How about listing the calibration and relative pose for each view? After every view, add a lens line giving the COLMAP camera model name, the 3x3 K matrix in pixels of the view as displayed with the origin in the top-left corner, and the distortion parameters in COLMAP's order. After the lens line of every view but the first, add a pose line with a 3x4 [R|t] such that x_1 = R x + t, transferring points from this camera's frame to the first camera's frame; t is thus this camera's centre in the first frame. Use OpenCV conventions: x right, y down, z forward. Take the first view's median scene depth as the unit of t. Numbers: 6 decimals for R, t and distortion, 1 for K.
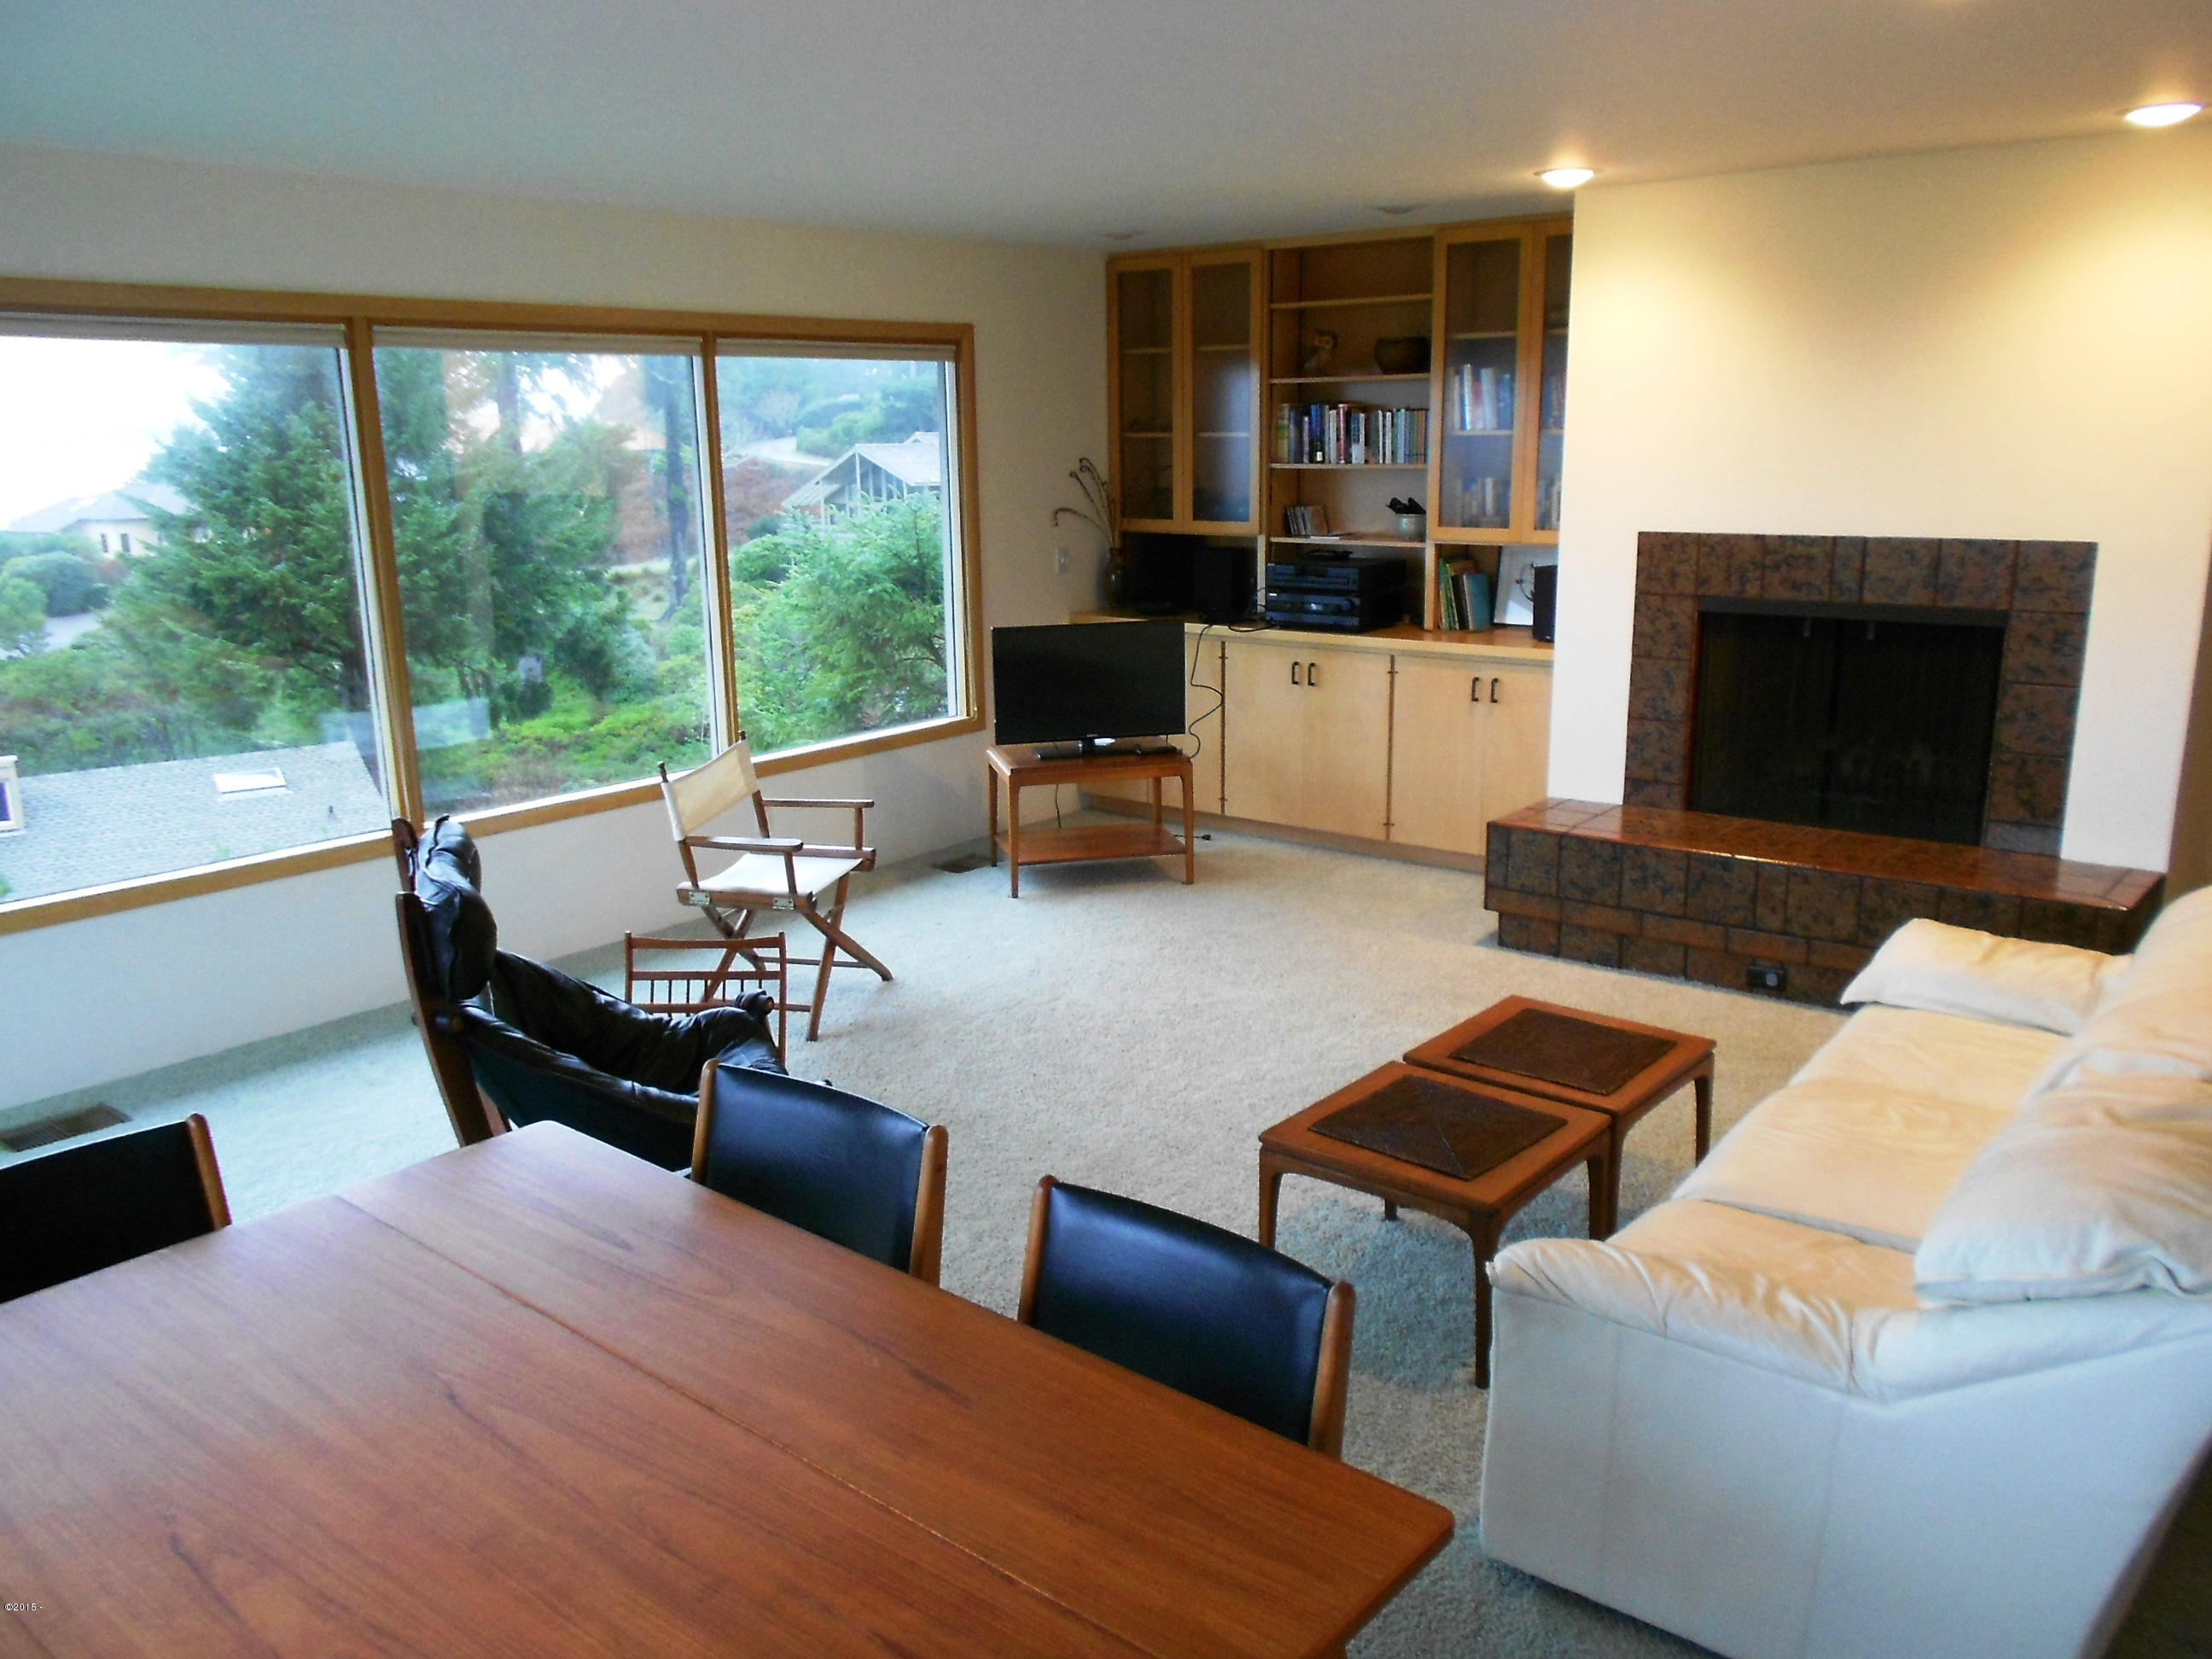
lens RADIAL K [[1691.4, 0, 1106.0], [0, 1691.4, 829.5], [0, 0, 1]] dist [0.004725, -0.001563]
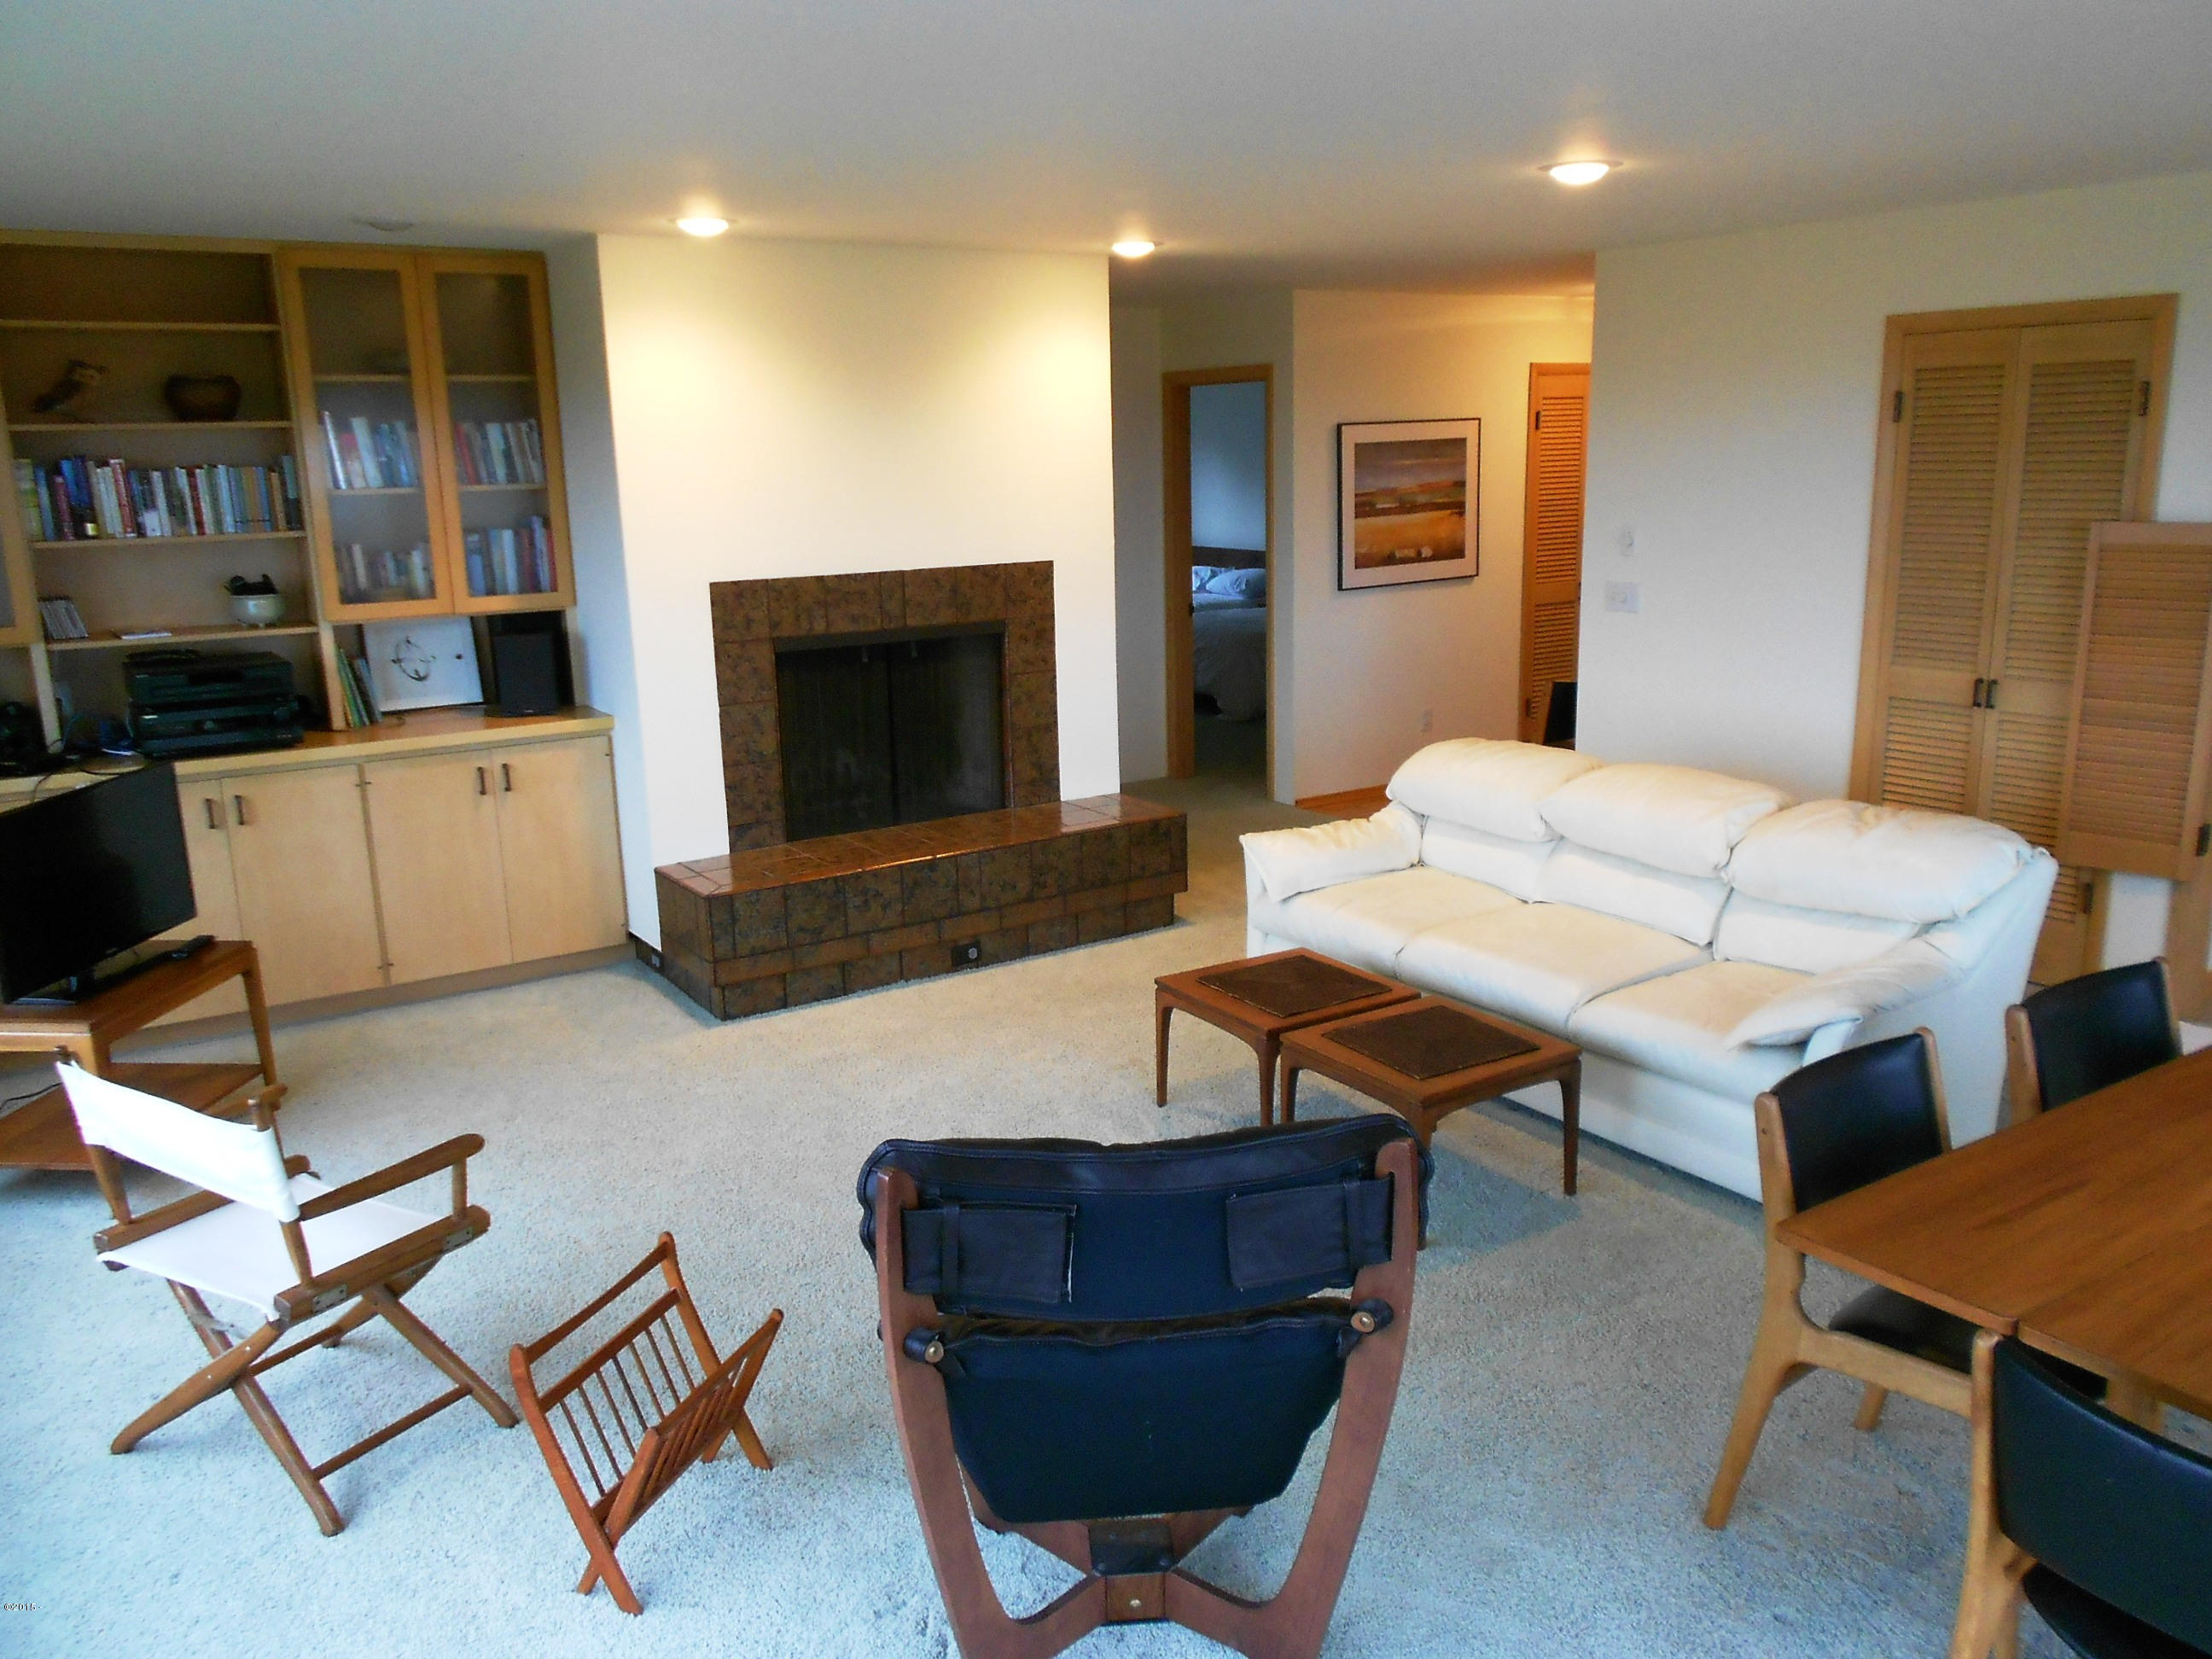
lens RADIAL K [[1708.9, 0, 1106.0], [0, 1708.9, 829.5], [0, 0, 1]] dist [-0.005822, 0.000120]
pose [[0.297202, -0.197719, 0.934119, -0.598448], [0.236915, 0.963001, 0.128455, -0.110979], [-0.924955, 0.183129, 0.333049, 0.477906]]
